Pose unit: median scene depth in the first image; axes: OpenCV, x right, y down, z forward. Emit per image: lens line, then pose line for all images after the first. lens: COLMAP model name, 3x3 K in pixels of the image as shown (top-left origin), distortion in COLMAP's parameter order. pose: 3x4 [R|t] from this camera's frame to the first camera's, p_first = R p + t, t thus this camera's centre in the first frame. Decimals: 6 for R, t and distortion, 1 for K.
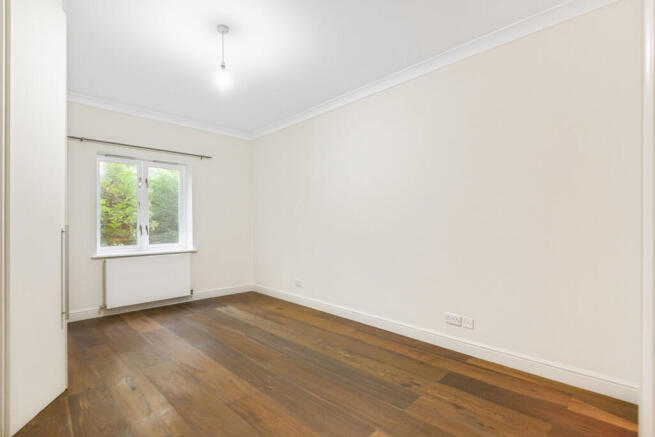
lens RADIAL K [[318.9, 0, 326.8], [0, 318.9, 225.6], [0, 0, 1]] dist [0.000218, 0.000218]
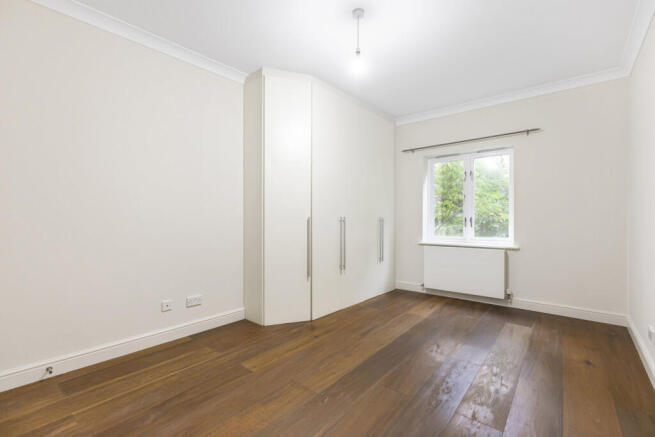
lens RADIAL K [[290.9, 0, 327.5], [0, 290.9, 218.5], [0, 0, 1]] dist [0.000640, 0.000002]
pose [[0.088790, -0.000526, -0.996050, 0.350268], [-0.002611, 0.999996, -0.000760, 0.004873], [0.996047, 0.002668, 0.088789, 0.528025]]
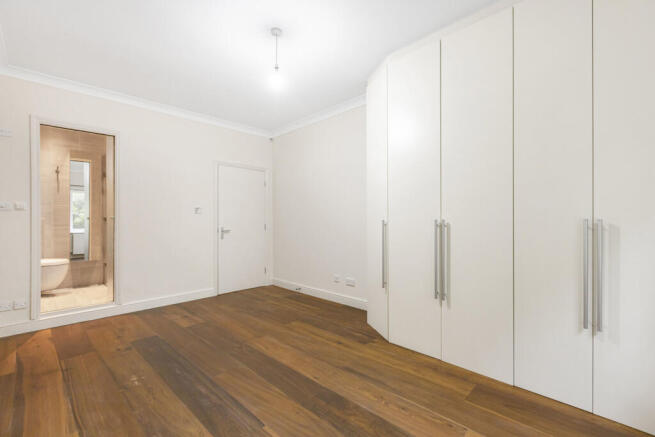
lens RADIAL K [[290.9, 0, 327.5], [0, 290.9, 218.5], [0, 0, 1]] dist [0.000640, 0.000002]
pose [[-0.999922, 0.004270, -0.011717, -0.304912], [0.004304, 0.999986, -0.002914, -0.002622], [0.011705, -0.002965, -0.999927, 1.242177]]
